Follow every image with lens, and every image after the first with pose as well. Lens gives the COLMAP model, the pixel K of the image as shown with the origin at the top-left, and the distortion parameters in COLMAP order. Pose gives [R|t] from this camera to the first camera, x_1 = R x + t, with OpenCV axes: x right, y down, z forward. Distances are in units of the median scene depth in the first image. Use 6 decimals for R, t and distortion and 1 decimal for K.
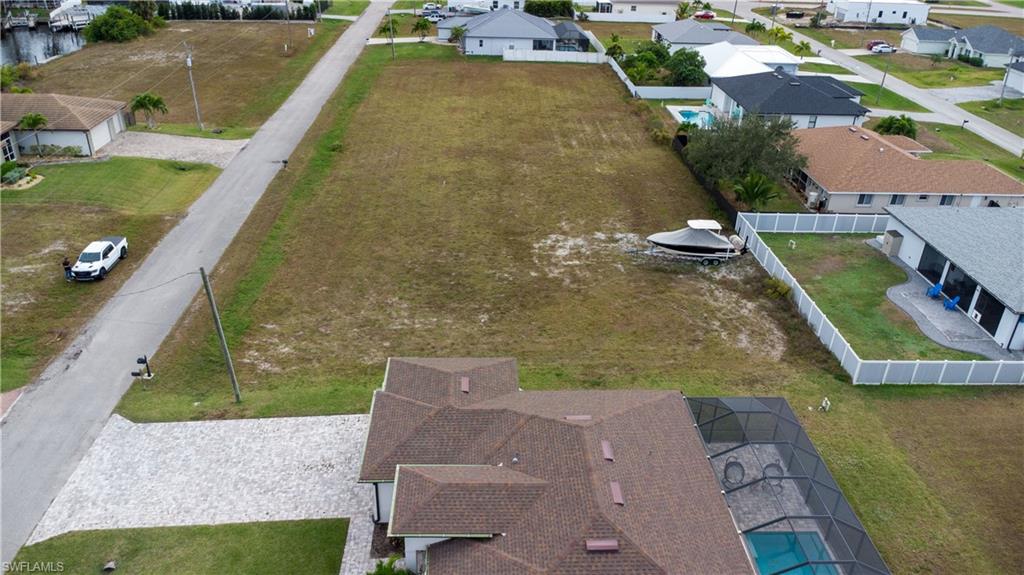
lens RADIAL K [[746.2, 0, 512.0], [0, 746.2, 287.5], [0, 0, 1]] dist [0.057100, -0.092921]
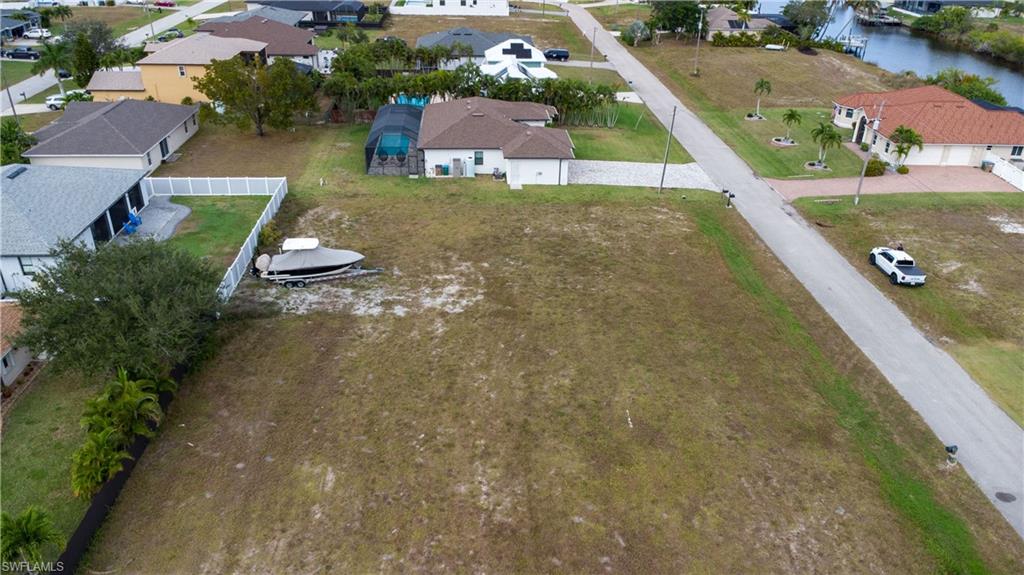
lens RADIAL K [[746.2, 0, 512.0], [0, 746.2, 287.5], [0, 0, 1]] dist [0.057100, -0.092921]
pose [[-0.998359, -0.039032, -0.041908, 0.030636], [-0.056556, 0.556827, 0.828701, -0.764034], [-0.009011, 0.829711, -0.558120, 1.426891]]
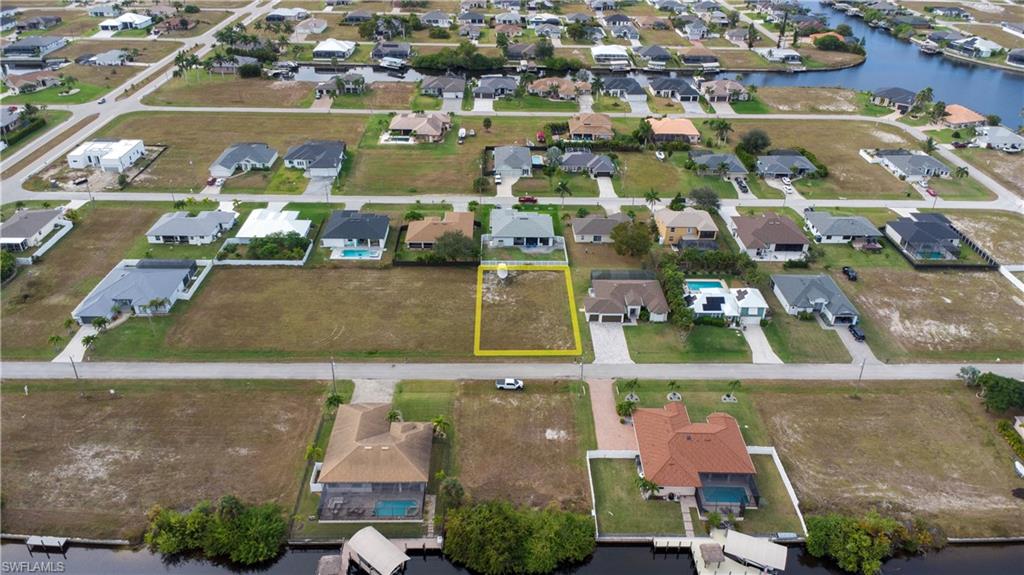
lens RADIAL K [[745.5, 0, 514.6], [0, 745.5, 288.3], [0, 0, 1]] dist [0.060160, -0.100626]
pose [[0.021635, -0.530831, 0.847202, -2.357512], [0.455497, 0.759575, 0.464294, -1.377058], [-0.889974, 0.375853, 0.258226, 0.127580]]
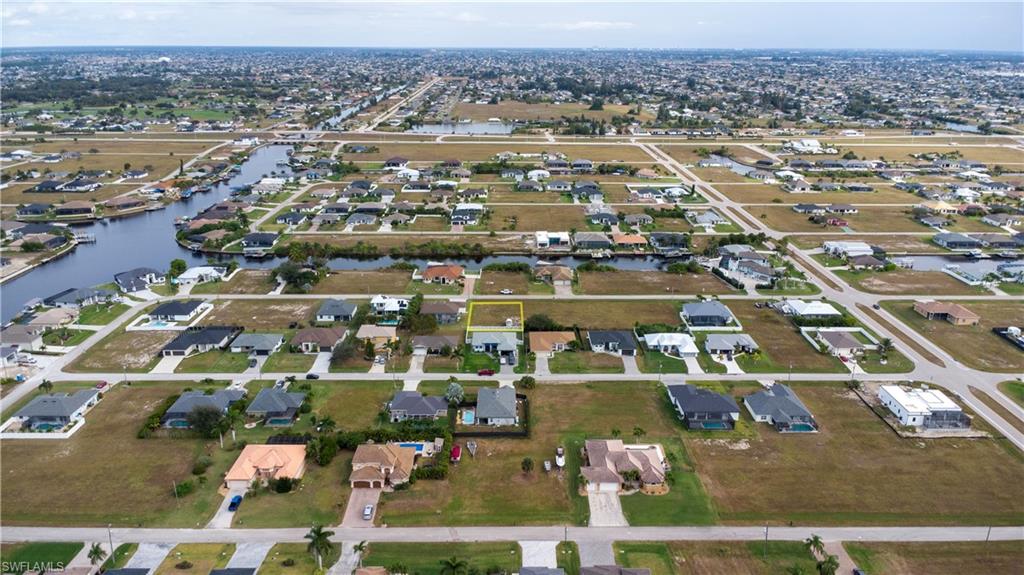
lens RADIAL K [[750.0, 0, 514.2], [0, 750.0, 286.0], [0, 0, 1]] dist [0.005313, 0.008968]
pose [[-0.035643, 0.276861, -0.960249, 4.927955], [-0.476807, 0.839734, 0.259812, -1.564201], [0.878285, 0.467113, 0.102079, 0.331422]]
